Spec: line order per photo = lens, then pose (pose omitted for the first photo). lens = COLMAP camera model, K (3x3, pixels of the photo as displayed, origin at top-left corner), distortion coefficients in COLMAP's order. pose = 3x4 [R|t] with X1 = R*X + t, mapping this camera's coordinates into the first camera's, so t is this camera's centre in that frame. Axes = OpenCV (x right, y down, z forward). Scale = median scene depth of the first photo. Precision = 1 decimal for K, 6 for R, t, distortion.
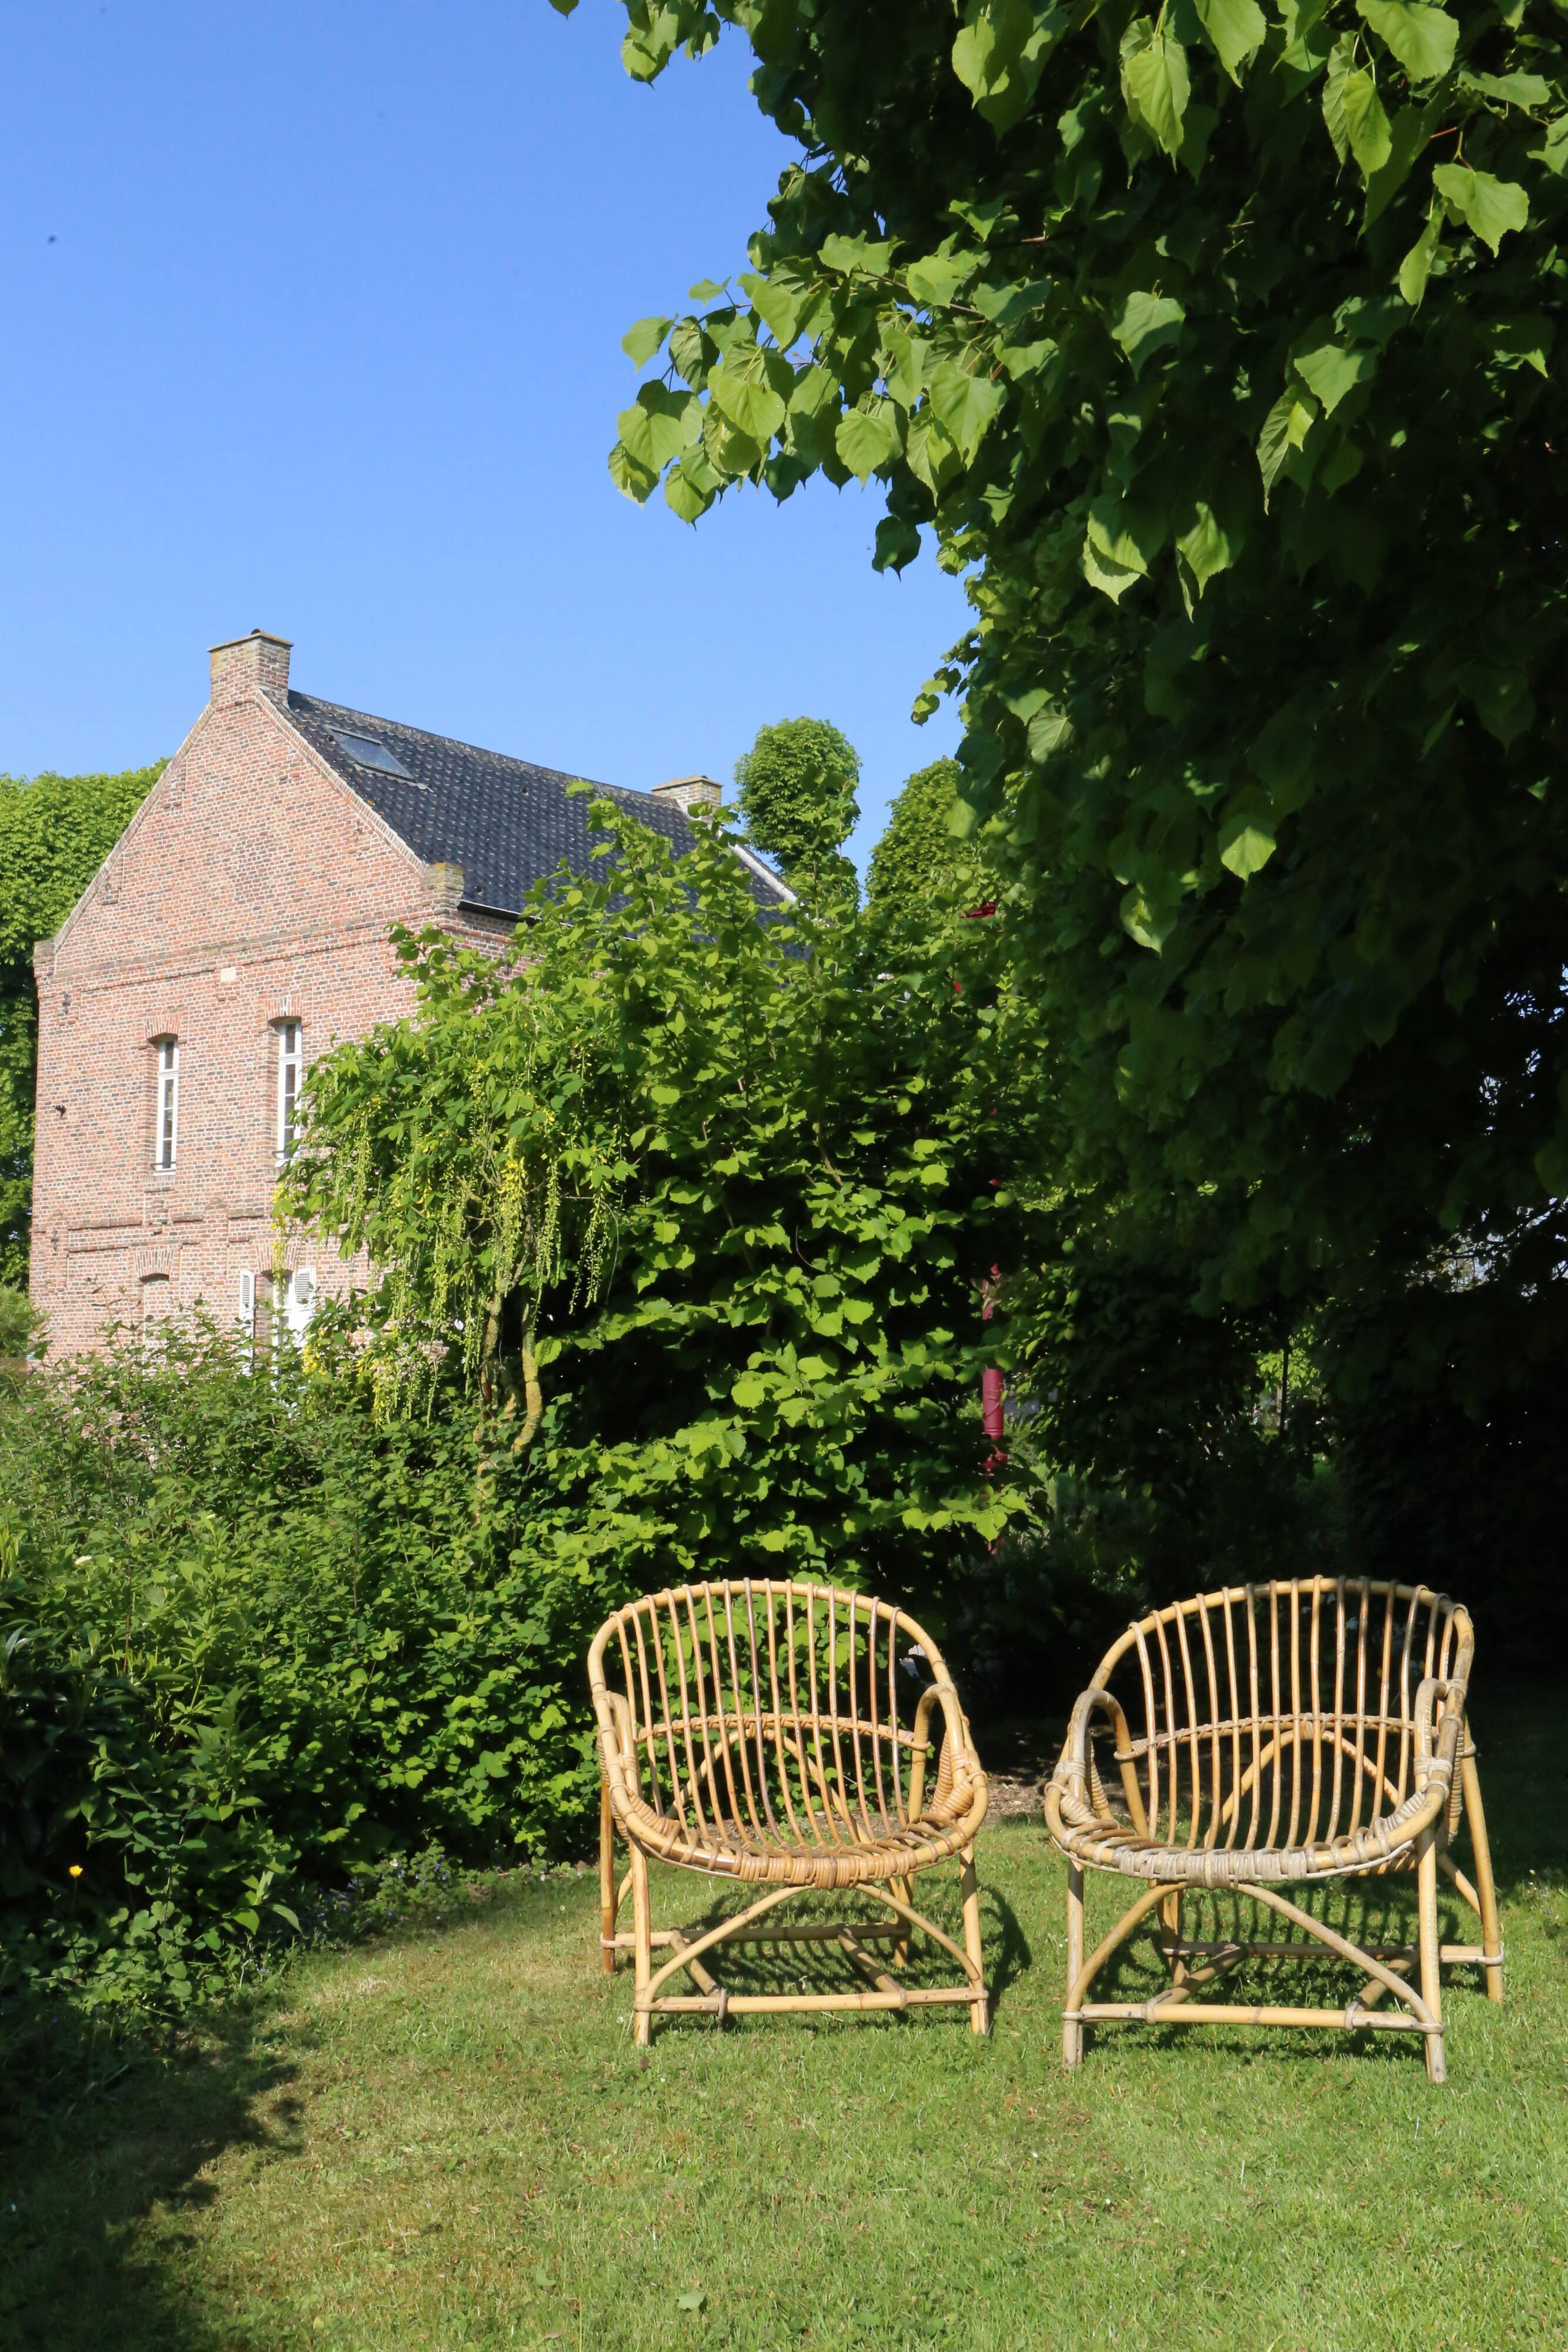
lens RADIAL K [[2410.6, 0, 777.5], [0, 2410.6, 1216.1], [0, 0, 1]] dist [0.025445, 0.000000]
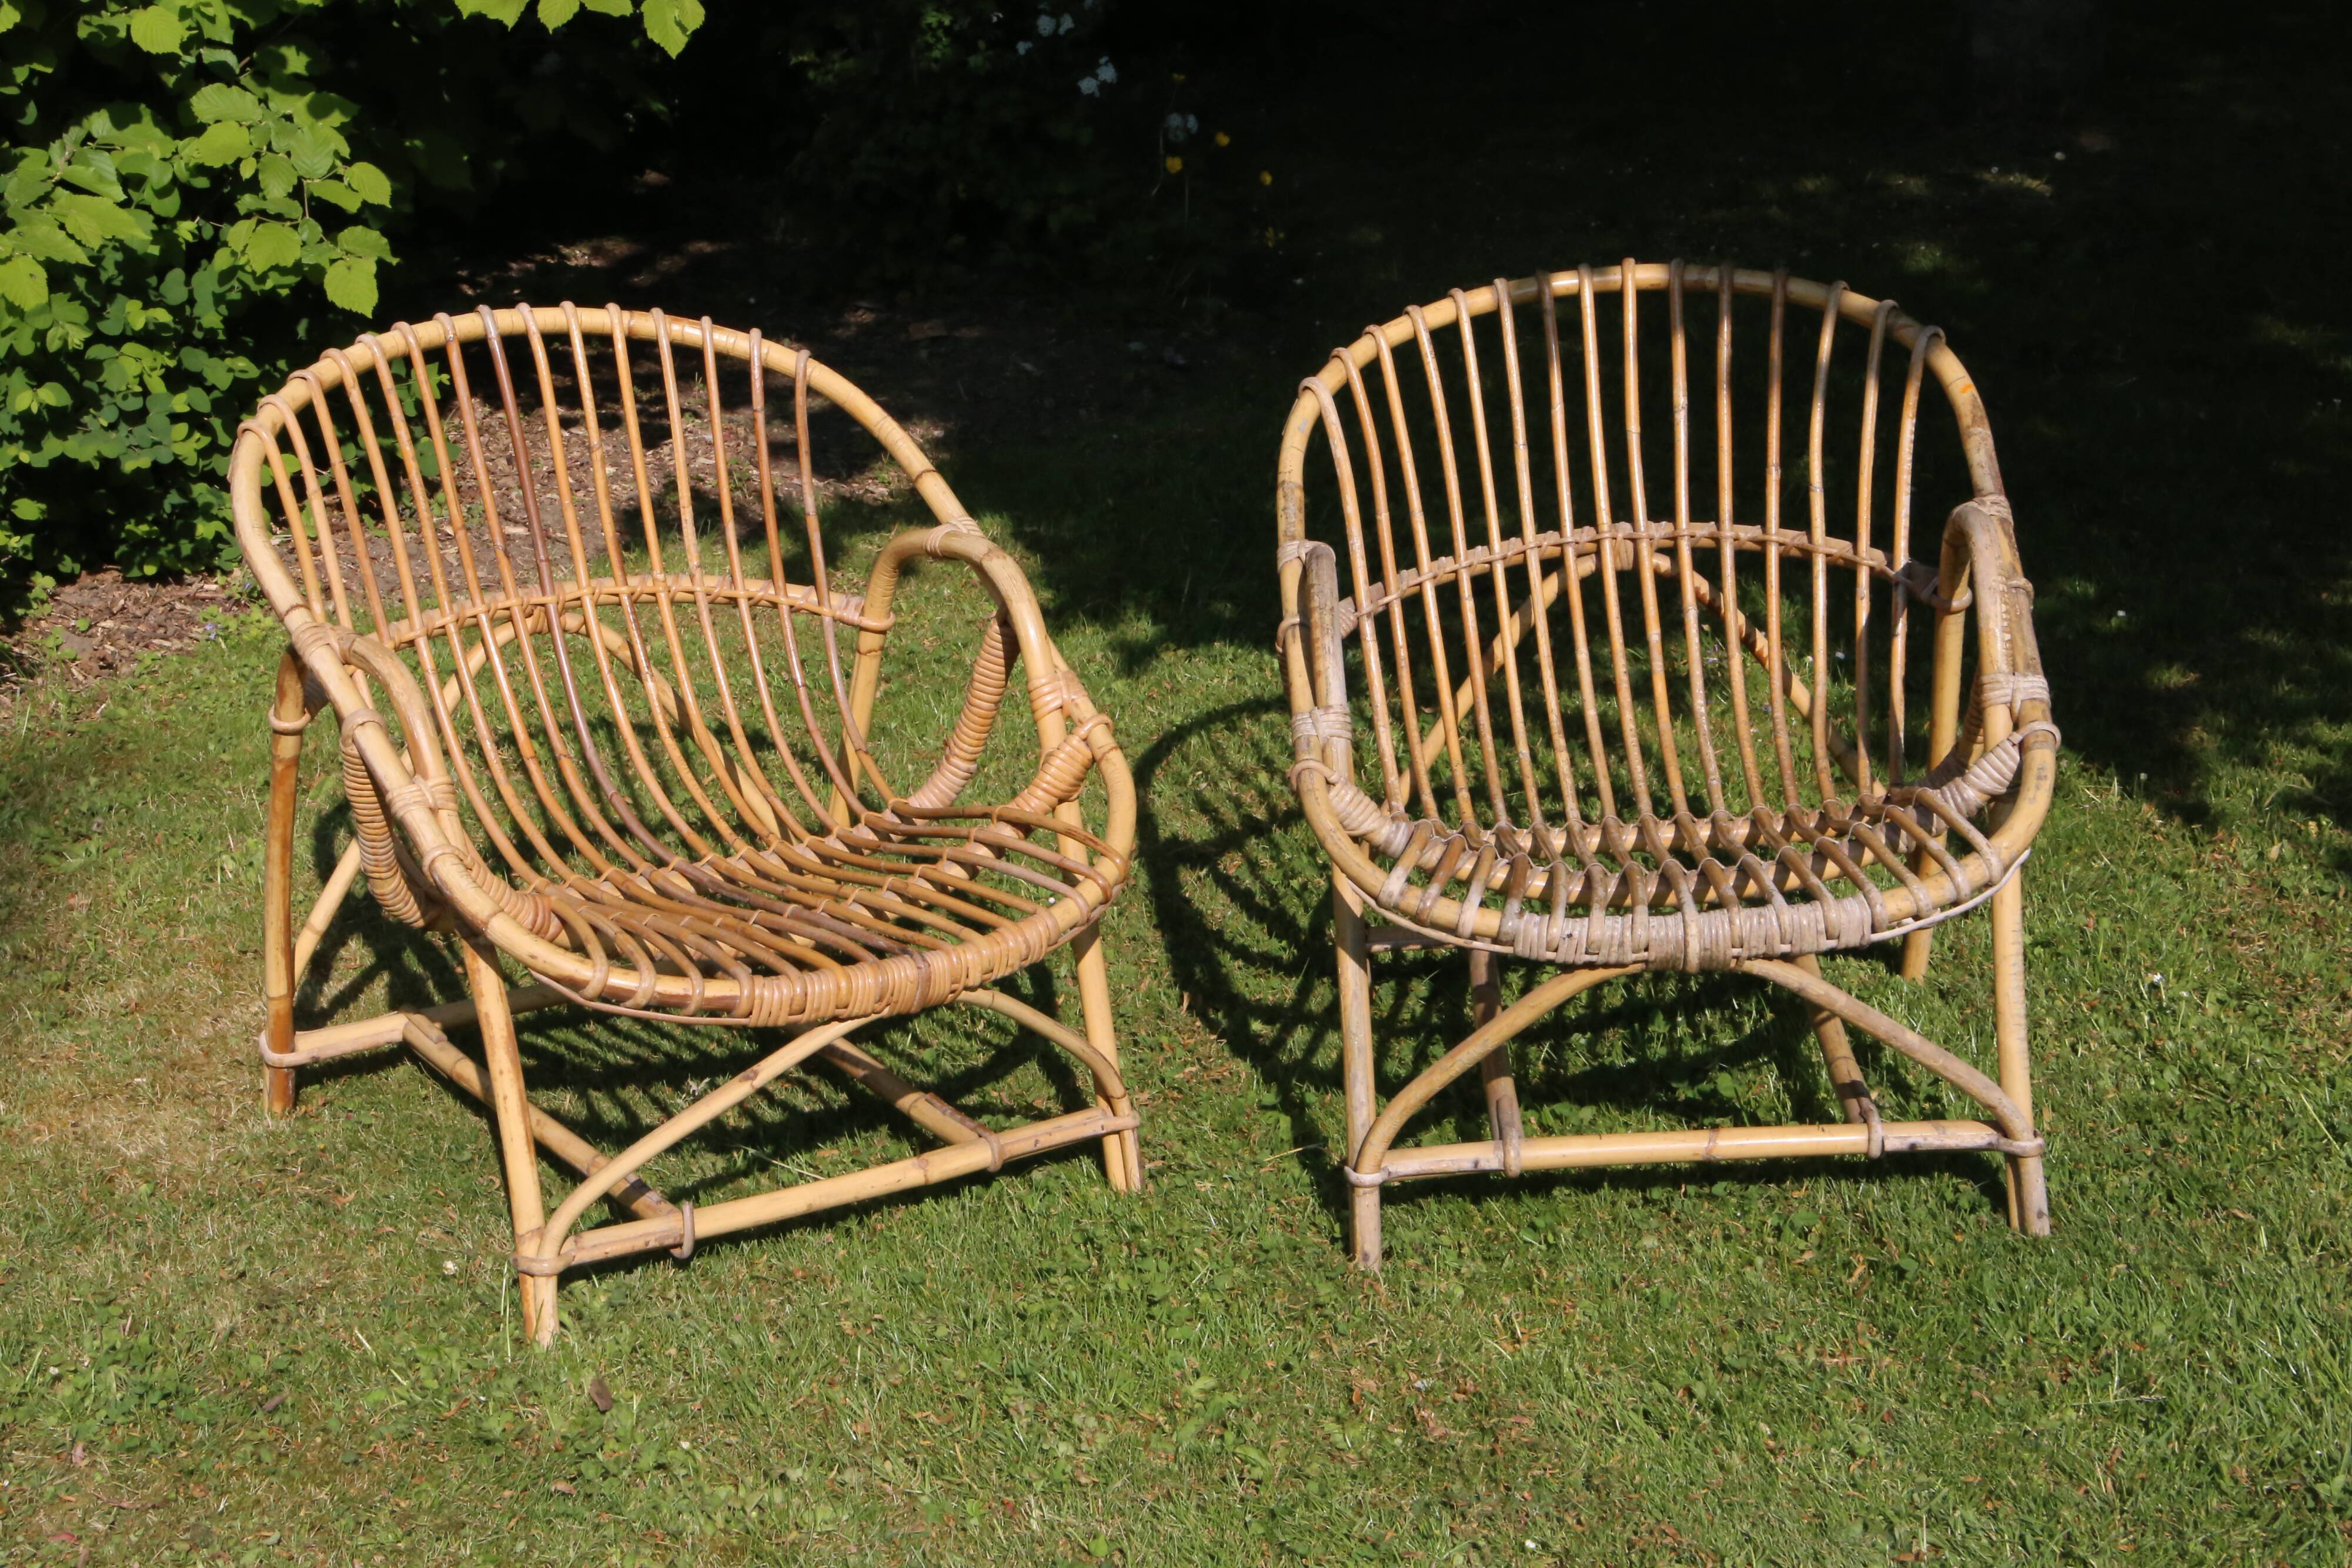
lens RADIAL K [[4078.6, 0, 1193.8], [0, 4078.6, 768.8], [0, 0, 1]] dist [0.175874, 0.000000]
pose [[0.920268, -0.118419, 0.372938, -0.154841], [-0.038515, 0.921063, 0.387505, -0.067596], [-0.389388, -0.370972, 0.843064, 0.174947]]
